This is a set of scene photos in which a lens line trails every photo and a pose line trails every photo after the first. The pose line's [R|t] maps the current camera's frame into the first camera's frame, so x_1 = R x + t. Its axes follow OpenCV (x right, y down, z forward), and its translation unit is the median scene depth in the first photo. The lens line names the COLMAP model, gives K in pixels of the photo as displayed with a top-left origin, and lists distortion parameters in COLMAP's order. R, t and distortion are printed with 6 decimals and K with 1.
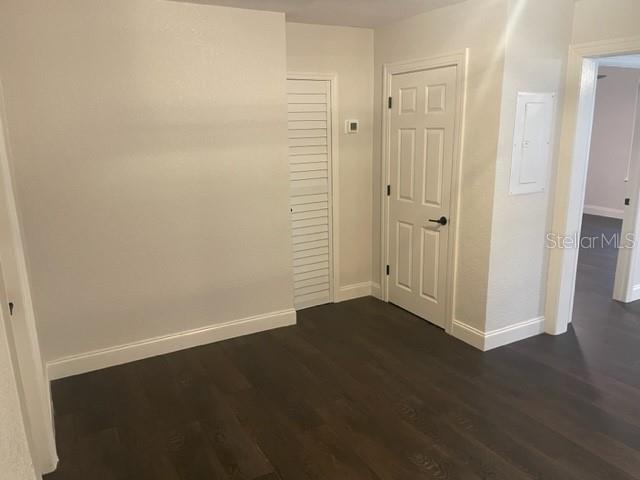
lens RADIAL K [[484.9, 0, 318.6], [0, 484.9, 241.6], [0, 0, 1]] dist [0.077416, -0.110435]
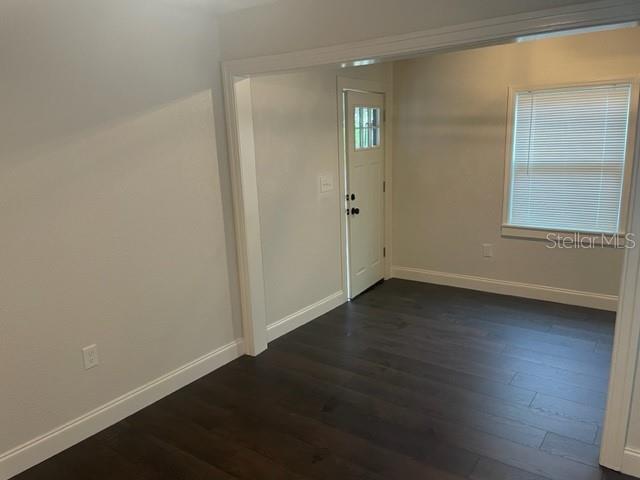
lens RADIAL K [[484.9, 0, 318.6], [0, 484.9, 241.6], [0, 0, 1]] dist [0.077416, -0.110435]
pose [[0.899182, -0.098546, 0.426333, 0.216976], [0.107305, 0.994220, 0.003494, -0.024728], [-0.424213, 0.042606, 0.904559, 0.062810]]
